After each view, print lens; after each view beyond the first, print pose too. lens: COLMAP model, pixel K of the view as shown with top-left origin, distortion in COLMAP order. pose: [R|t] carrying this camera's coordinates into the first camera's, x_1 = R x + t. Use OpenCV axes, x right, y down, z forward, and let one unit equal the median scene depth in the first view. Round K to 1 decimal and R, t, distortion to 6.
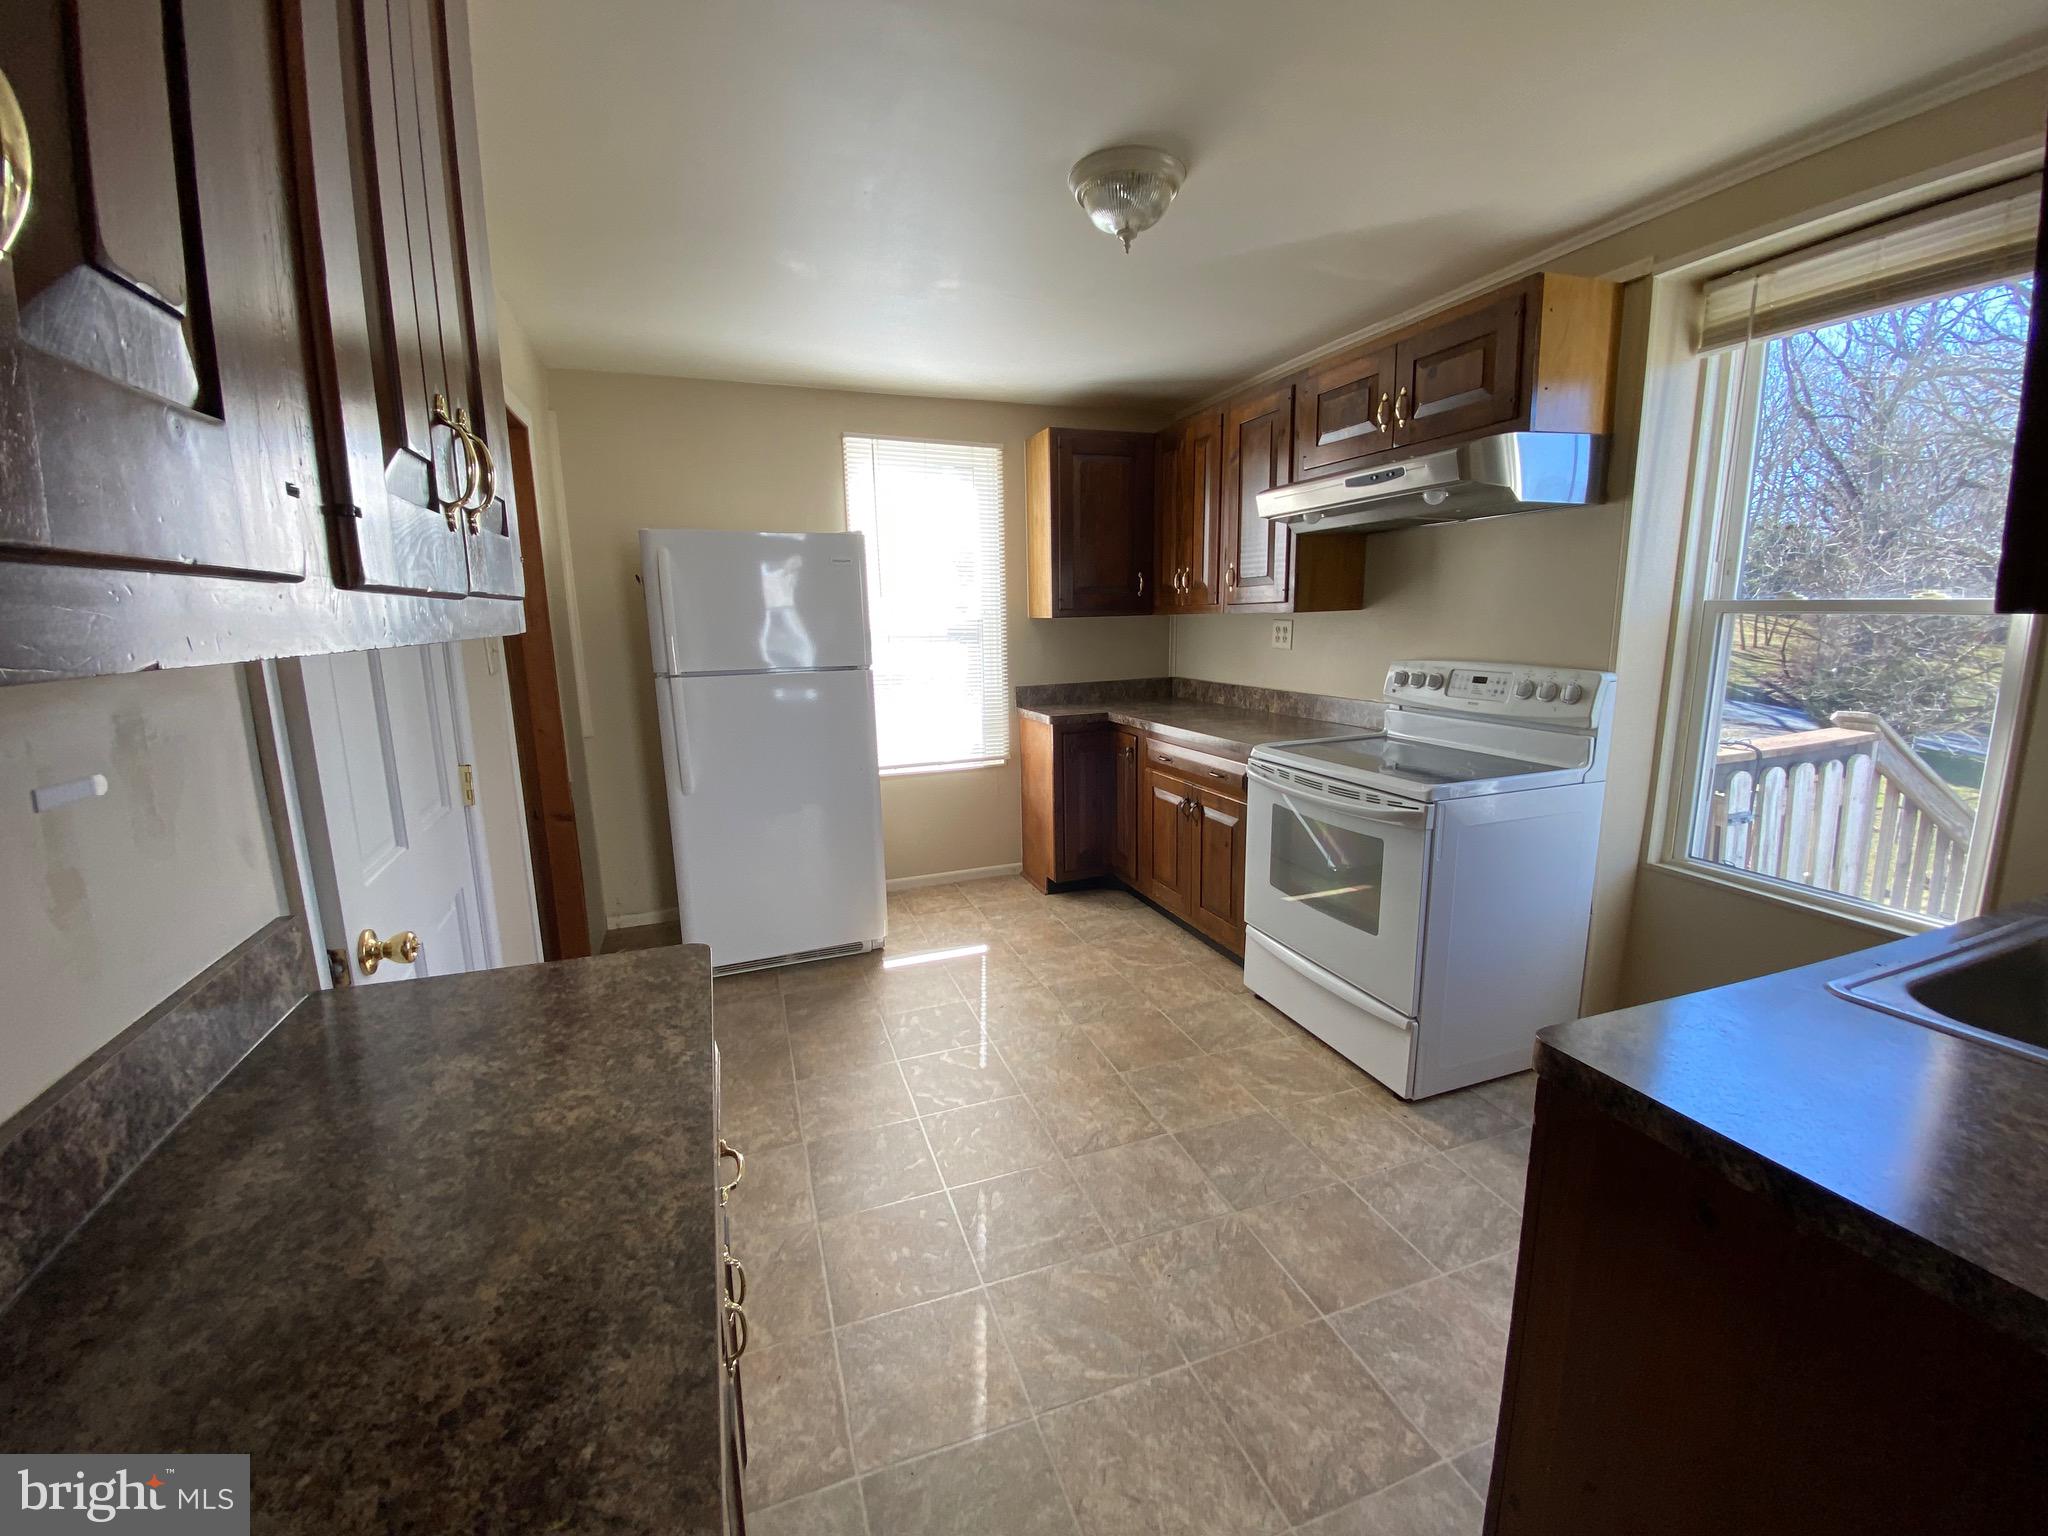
lens RADIAL K [[855.7, 0, 1026.4], [0, 855.7, 764.1], [0, 0, 1]] dist [-0.013112, -0.000870]
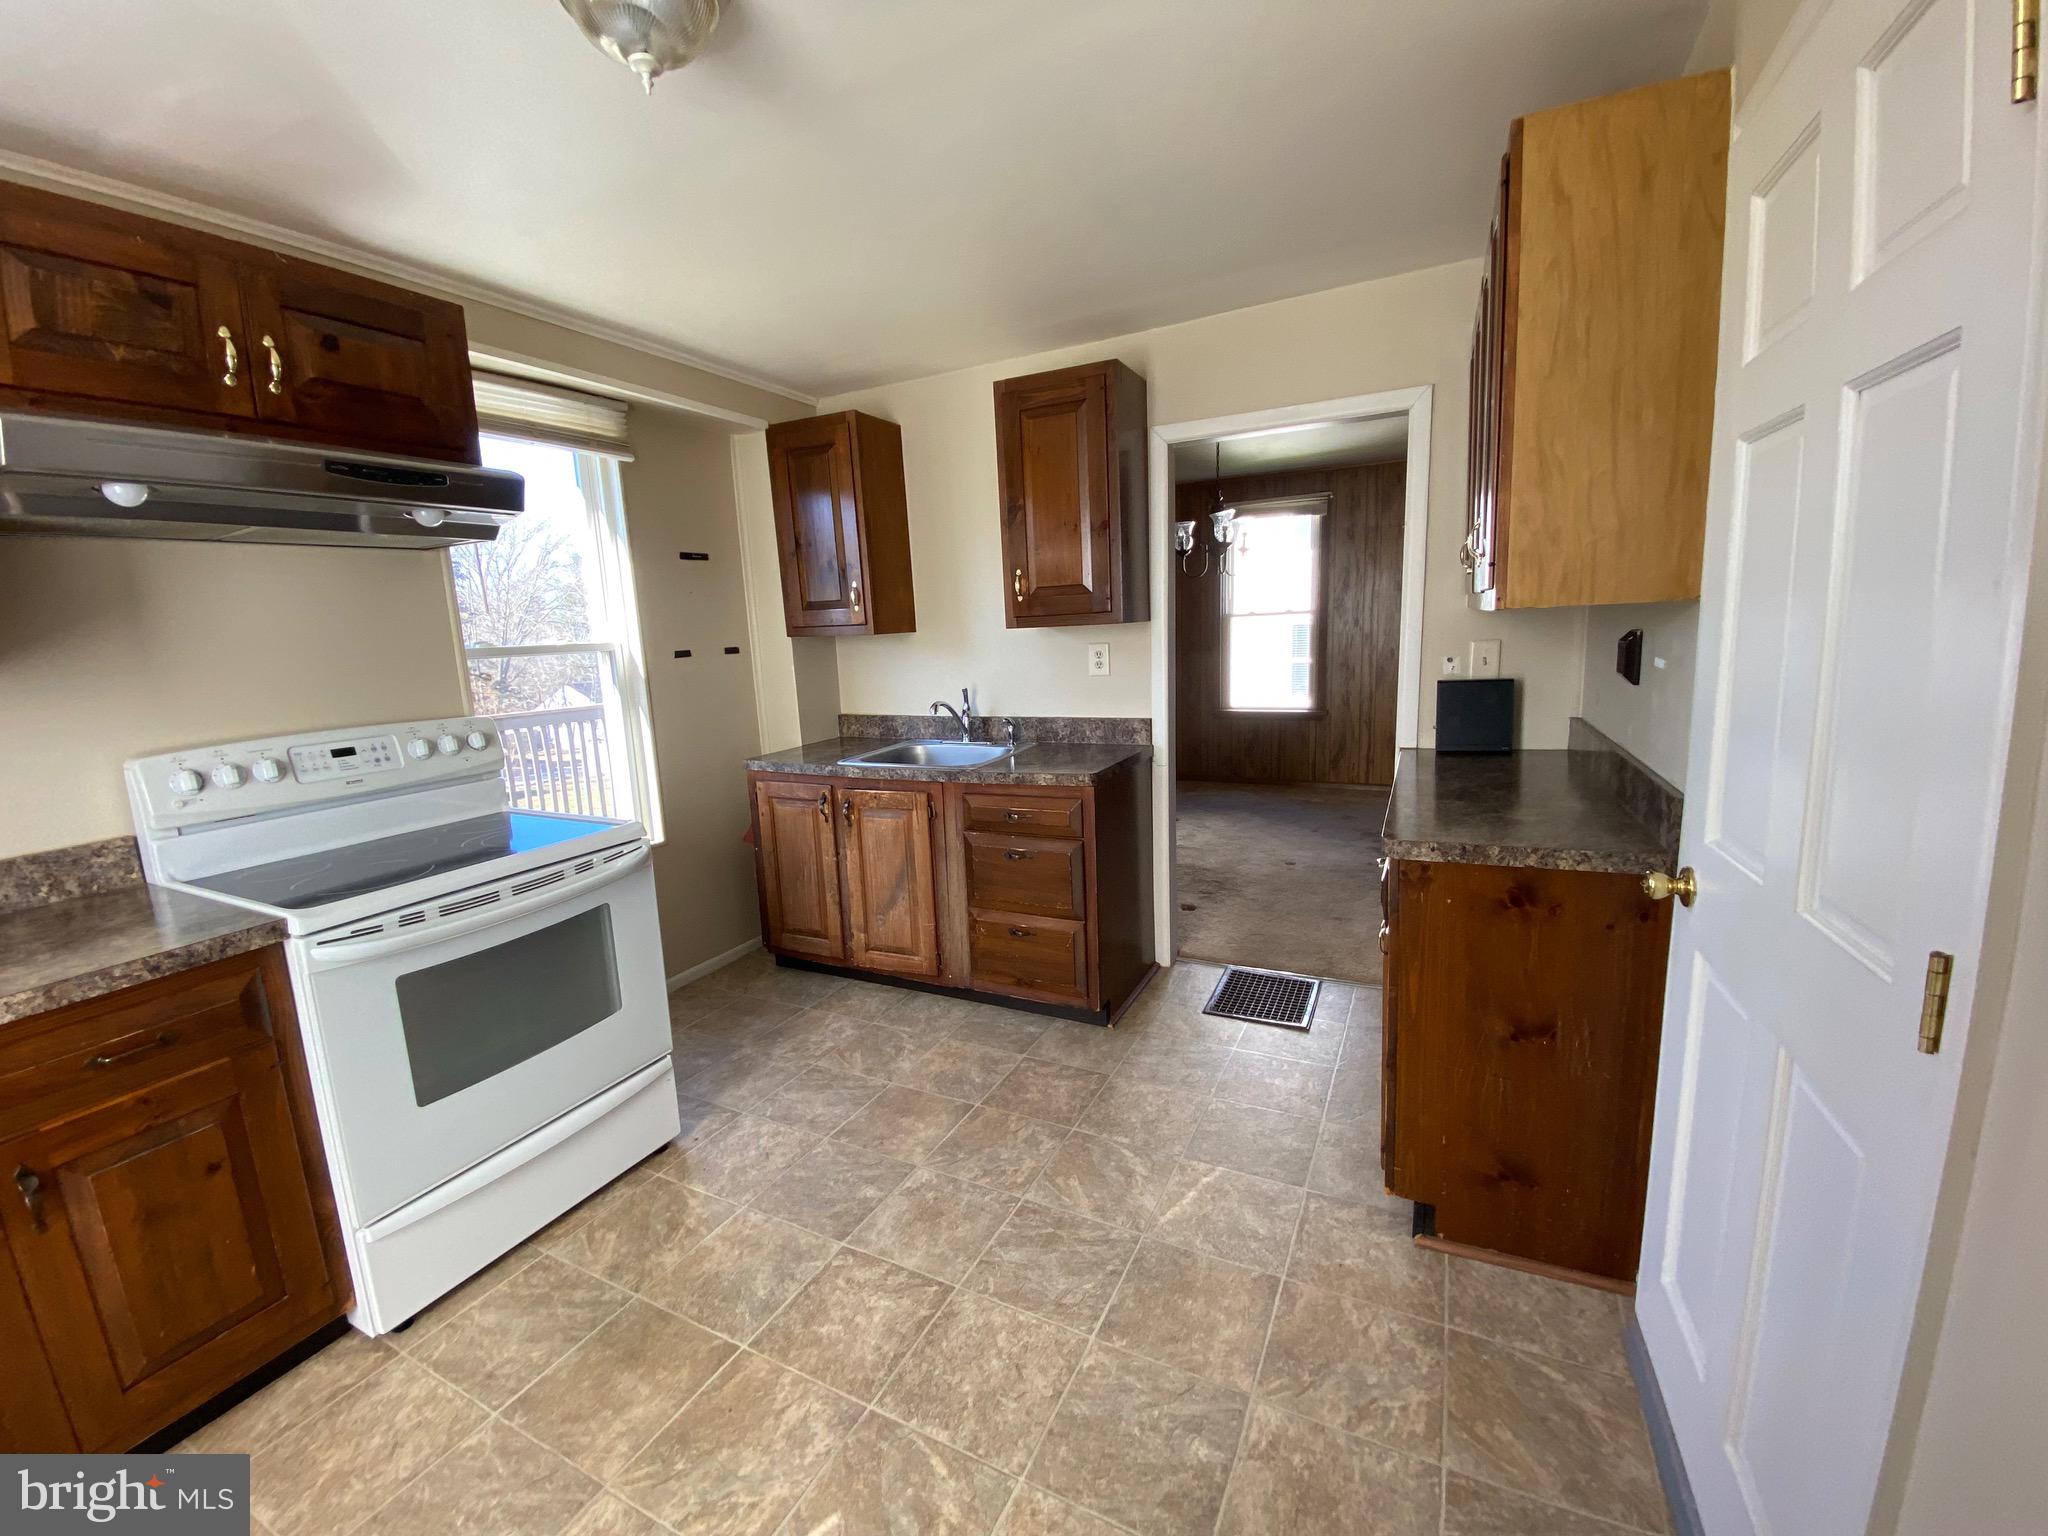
lens RADIAL K [[855.7, 0, 1015.9], [0, 855.7, 766.6], [0, 0, 1]] dist [-0.013112, -0.000870]
pose [[-0.699299, -0.068181, 0.711570, -0.468008], [0.181215, 0.946014, 0.268735, -0.192269], [-0.691478, 0.316873, -0.649192, 1.138617]]
